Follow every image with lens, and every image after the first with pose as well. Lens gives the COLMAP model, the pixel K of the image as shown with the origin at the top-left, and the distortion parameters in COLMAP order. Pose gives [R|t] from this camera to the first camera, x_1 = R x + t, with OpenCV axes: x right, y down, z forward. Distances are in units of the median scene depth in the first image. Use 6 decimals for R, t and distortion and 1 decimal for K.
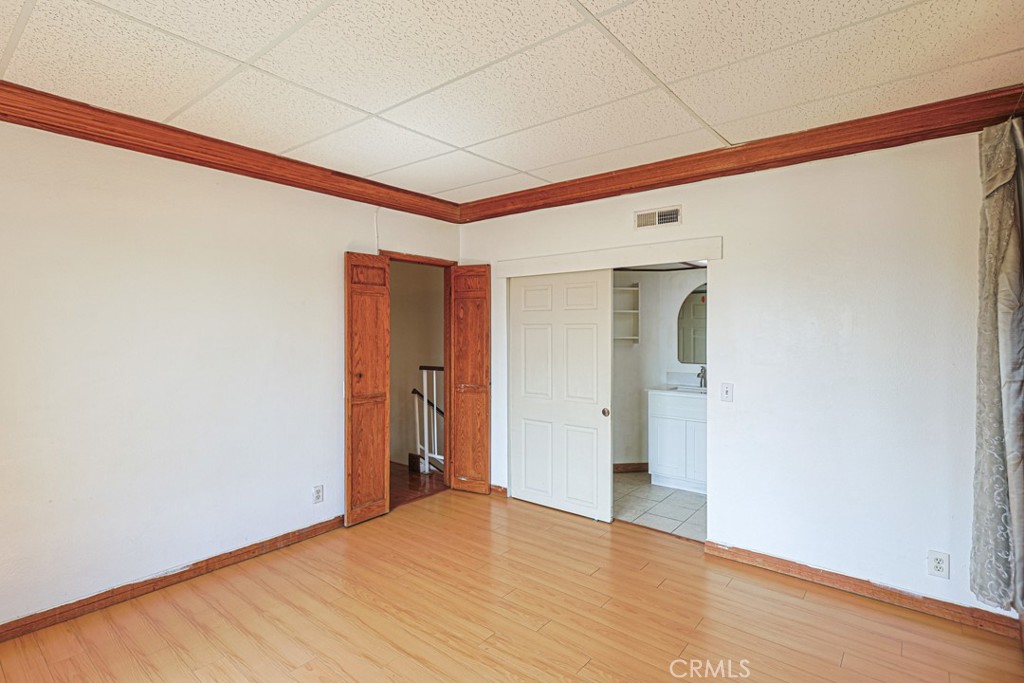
lens RADIAL K [[504.2, 0, 516.2], [0, 504.2, 332.2], [0, 0, 1]] dist [0.002944, -0.000764]
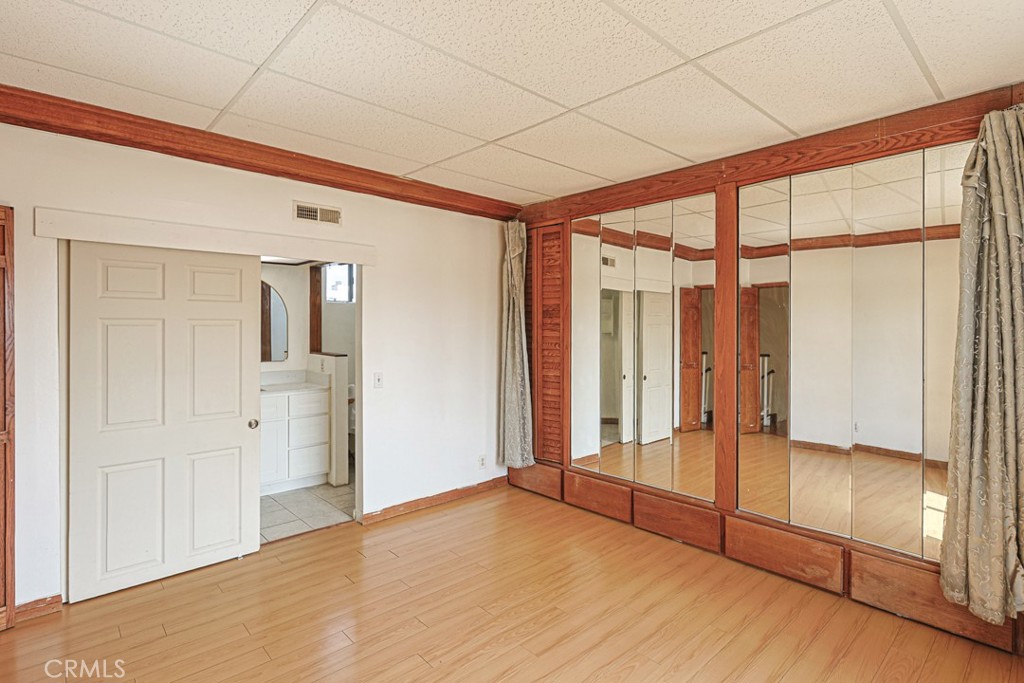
lens RADIAL K [[504.2, 0, 513.3], [0, 504.2, 339.3], [0, 0, 1]] dist [0.002944, -0.000764]
pose [[0.146752, -0.026774, 0.988811, -0.717081], [-0.004905, 0.999602, 0.027795, -0.013546], [-0.989161, -0.008929, 0.146563, 0.532316]]
